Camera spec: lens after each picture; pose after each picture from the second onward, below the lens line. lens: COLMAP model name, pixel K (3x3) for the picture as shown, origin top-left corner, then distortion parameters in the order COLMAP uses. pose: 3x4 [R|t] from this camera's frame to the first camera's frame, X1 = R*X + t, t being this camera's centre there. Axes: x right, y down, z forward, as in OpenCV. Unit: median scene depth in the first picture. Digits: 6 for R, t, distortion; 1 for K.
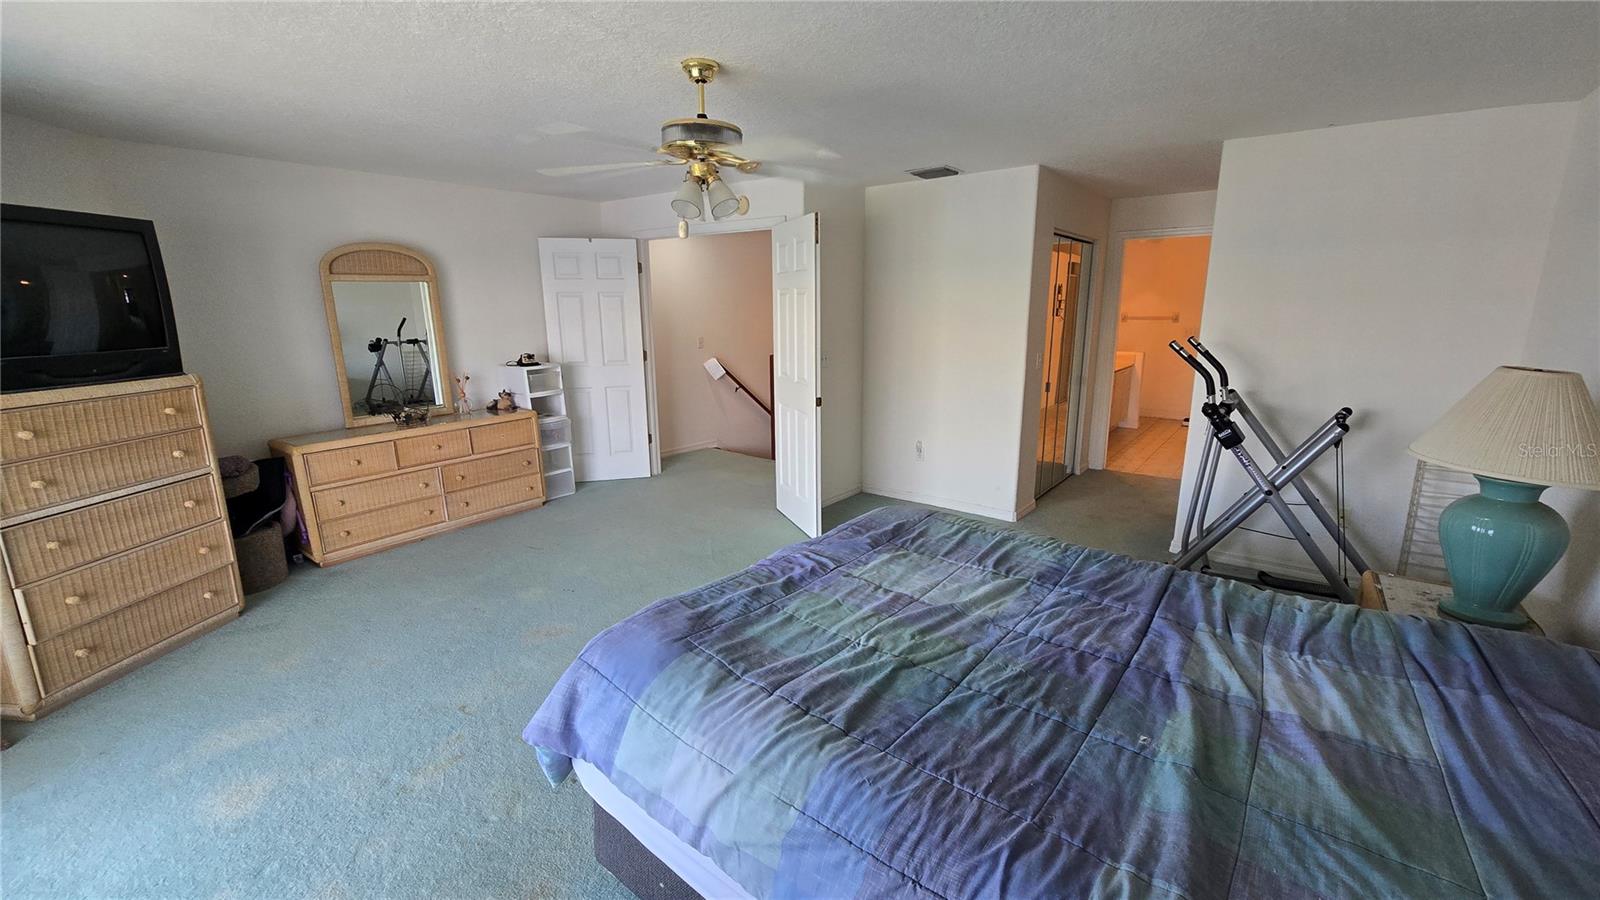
lens RADIAL K [[656.9, 0, 809.2], [0, 656.9, 449.0], [0, 0, 1]] dist [0.007099, 0.000532]
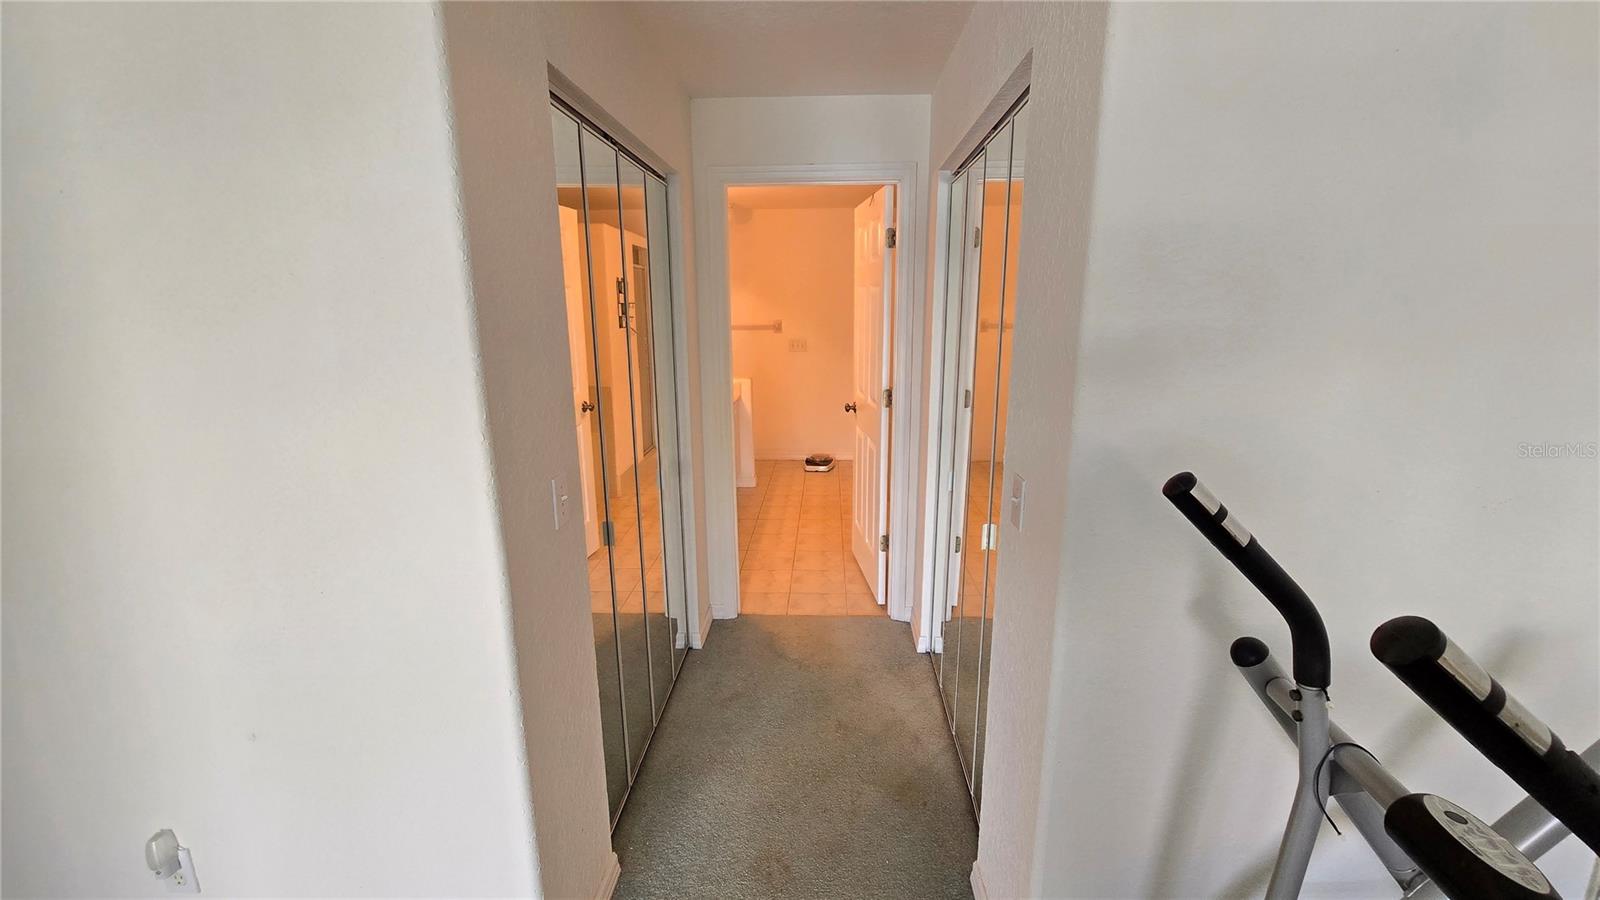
lens RADIAL K [[656.9, 0, 809.2], [0, 656.9, 449.0], [0, 0, 1]] dist [0.007099, 0.000532]
pose [[0.819904, -0.127819, 0.558049, 0.210480], [0.128221, 0.990994, 0.038597, -0.120386], [-0.557957, 0.039908, 0.828910, 0.513942]]
